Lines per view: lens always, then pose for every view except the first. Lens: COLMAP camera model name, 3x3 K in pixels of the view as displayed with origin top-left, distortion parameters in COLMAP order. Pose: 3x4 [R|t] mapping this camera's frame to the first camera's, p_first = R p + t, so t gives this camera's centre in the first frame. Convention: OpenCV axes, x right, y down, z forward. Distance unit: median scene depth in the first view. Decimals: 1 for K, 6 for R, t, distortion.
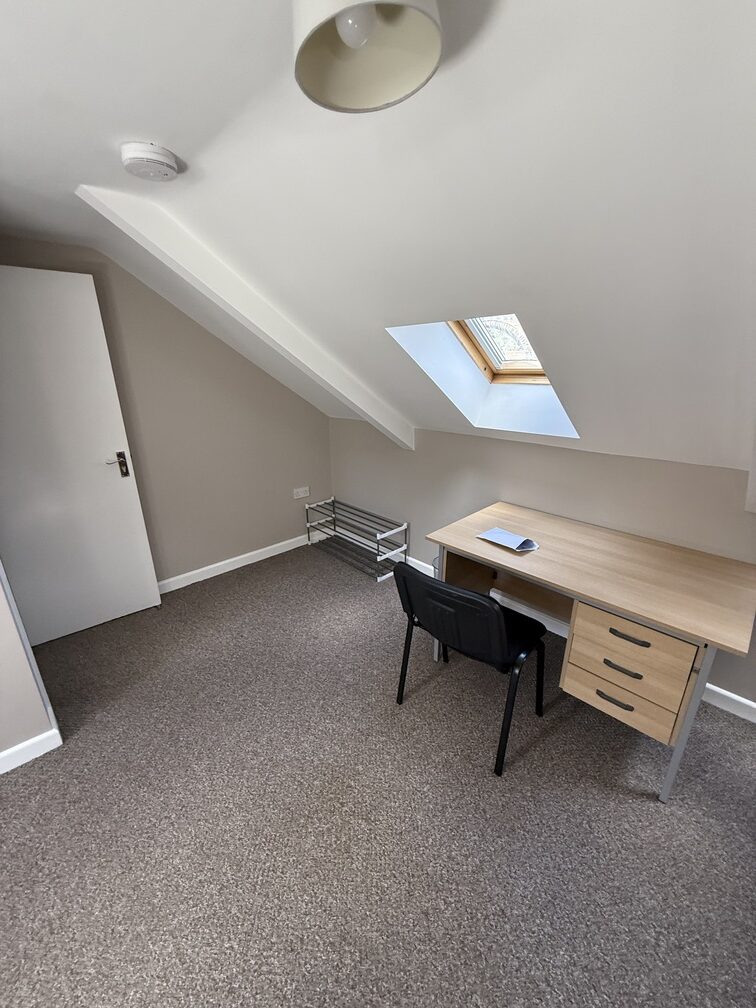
lens RADIAL K [[402.7, 0, 376.7], [0, 402.7, 504.1], [0, 0, 1]] dist [-0.001811, 0.000358]
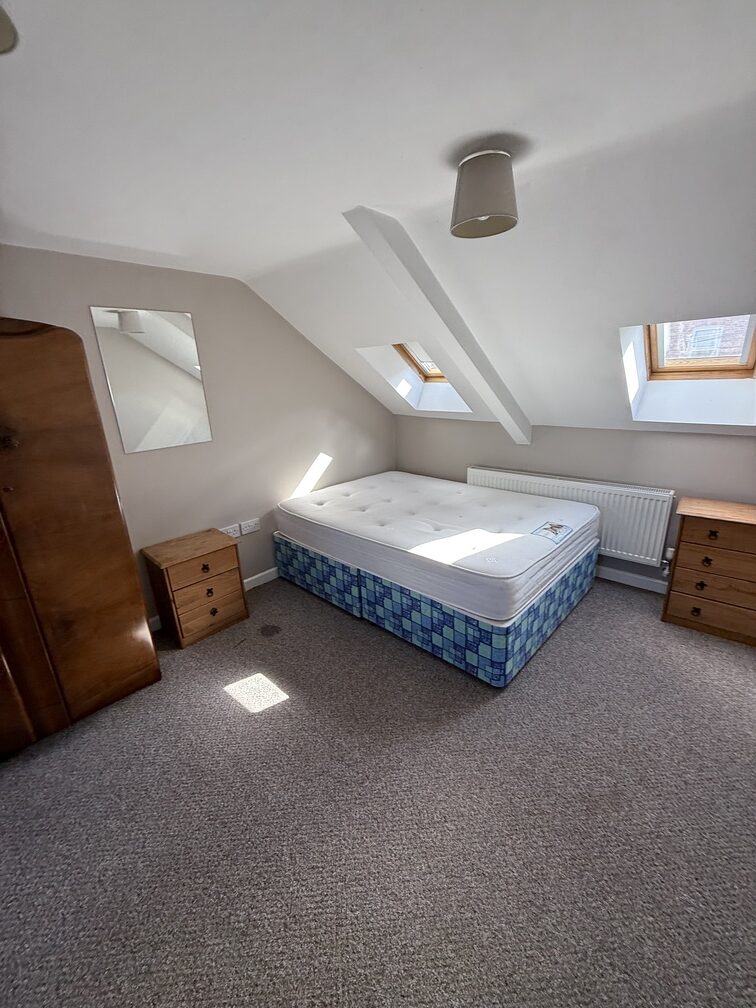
lens RADIAL K [[402.7, 0, 378.4], [0, 402.7, 505.0], [0, 0, 1]] dist [-0.001811, 0.000358]
pose [[-0.995154, 0.069861, -0.069189, -0.423203], [0.014329, 0.799213, 0.600877, -0.380621], [0.097275, 0.596974, -0.796342, 1.191368]]
